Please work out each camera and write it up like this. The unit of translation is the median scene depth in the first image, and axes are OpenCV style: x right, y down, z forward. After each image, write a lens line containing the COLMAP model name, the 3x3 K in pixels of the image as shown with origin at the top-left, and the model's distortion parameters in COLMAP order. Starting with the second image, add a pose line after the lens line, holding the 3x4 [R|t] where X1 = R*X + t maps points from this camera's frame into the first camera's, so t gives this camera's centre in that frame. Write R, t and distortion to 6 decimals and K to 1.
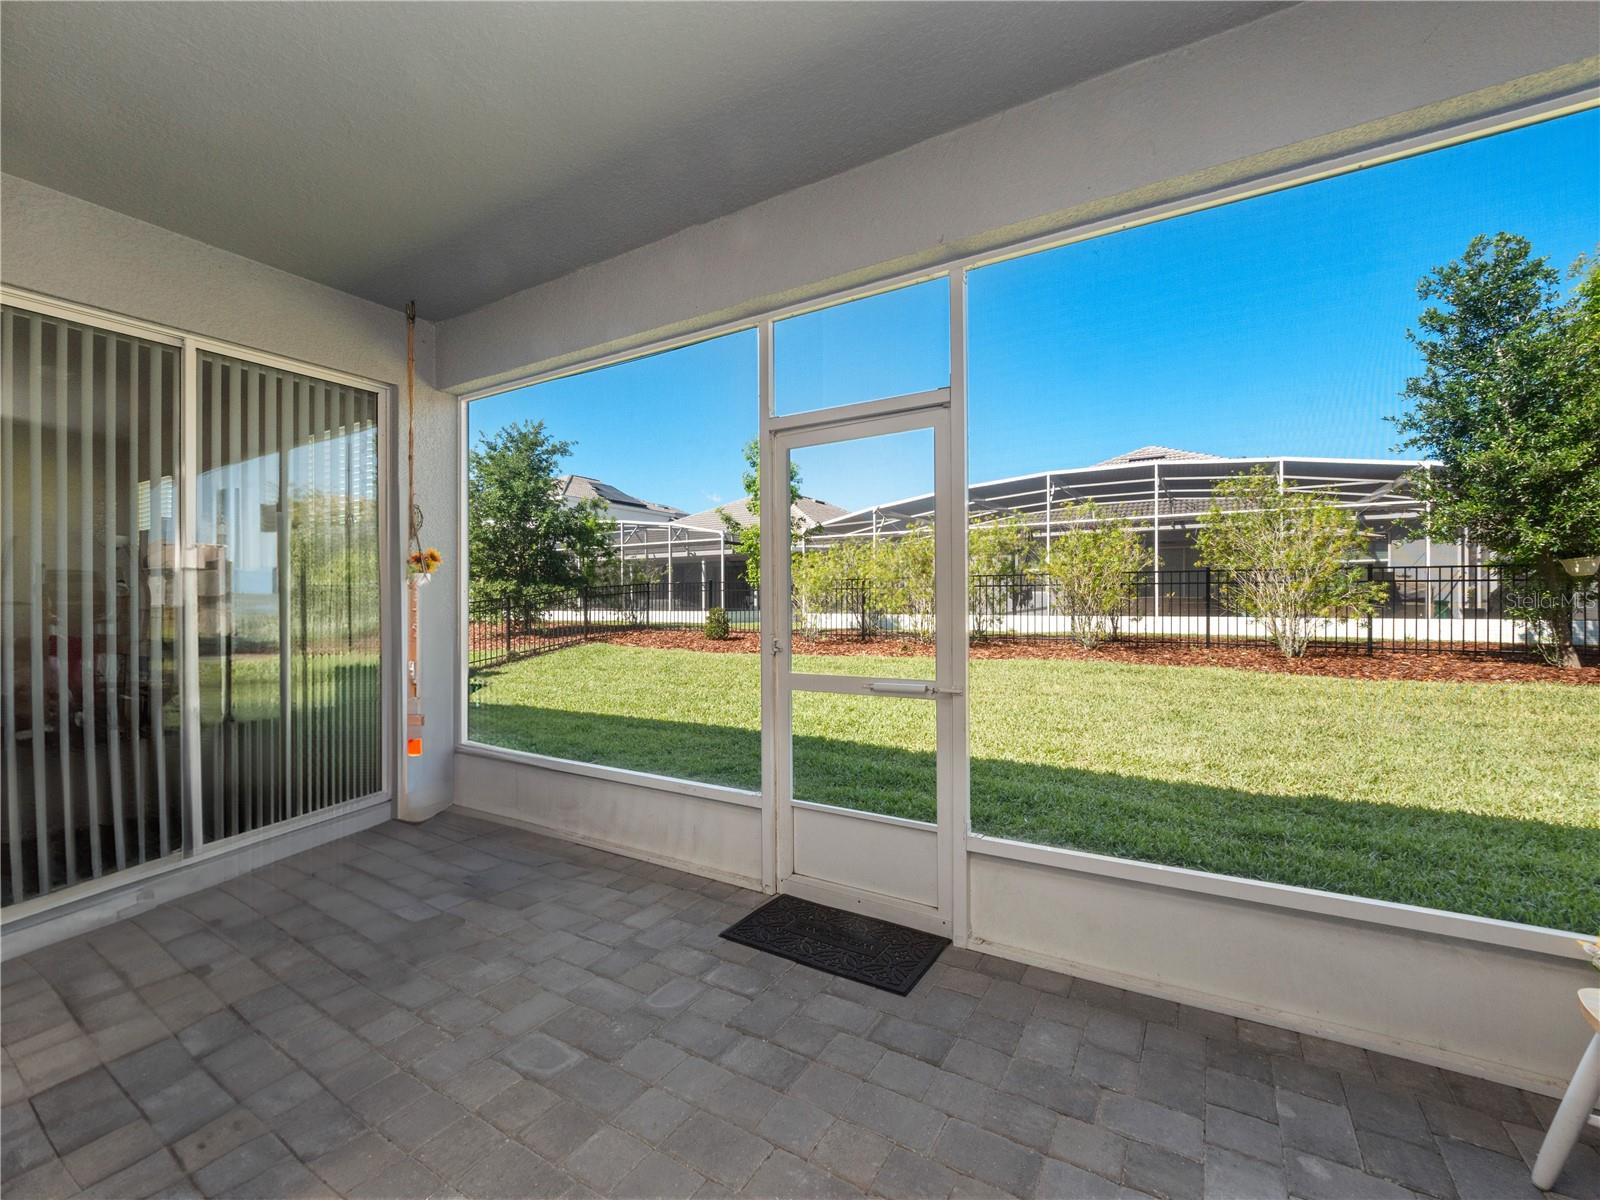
lens RADIAL K [[689.2, 0, 787.5], [0, 689.2, 603.8], [0, 0, 1]] dist [-0.001033, -0.001232]
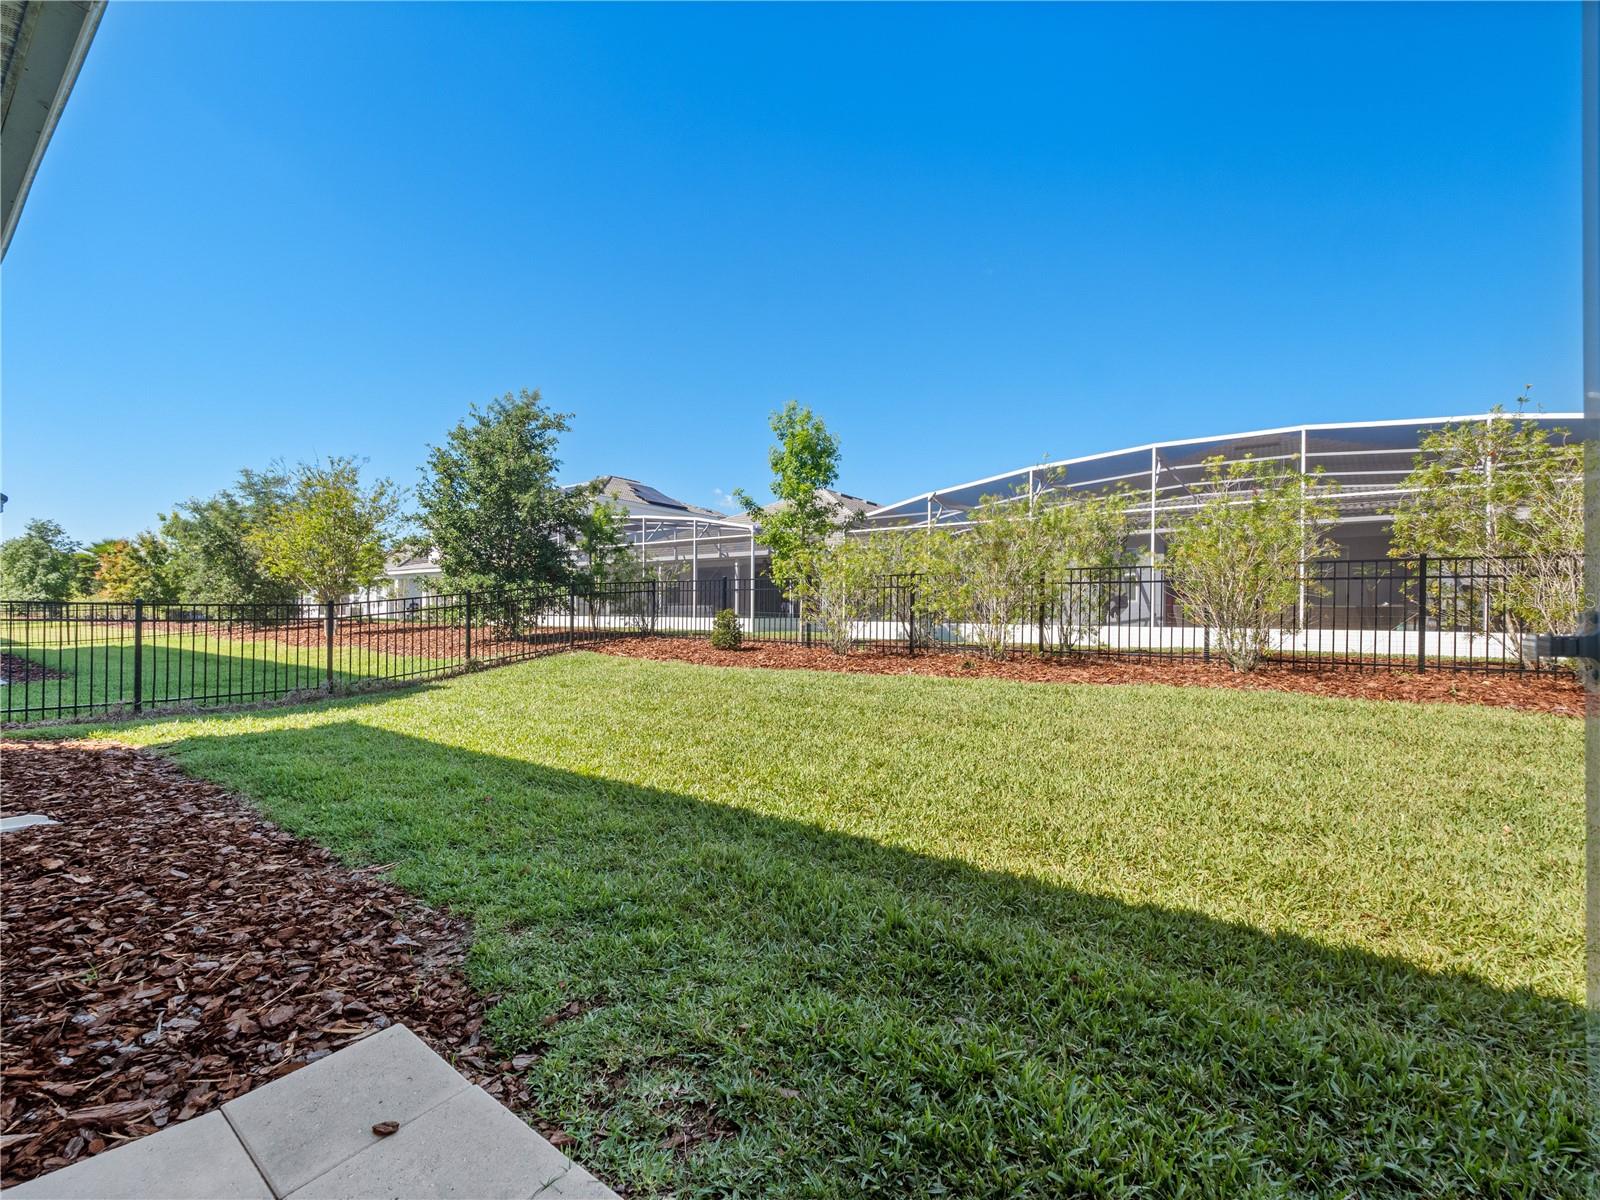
lens RADIAL K [[689.2, 0, 787.5], [0, 689.2, 603.8], [0, 0, 1]] dist [-0.001033, -0.001232]
pose [[0.996563, 0.012635, -0.081869, 0.029184], [-0.014224, 0.999721, -0.018854, 0.011323], [0.081608, 0.019954, 0.996465, 0.187237]]
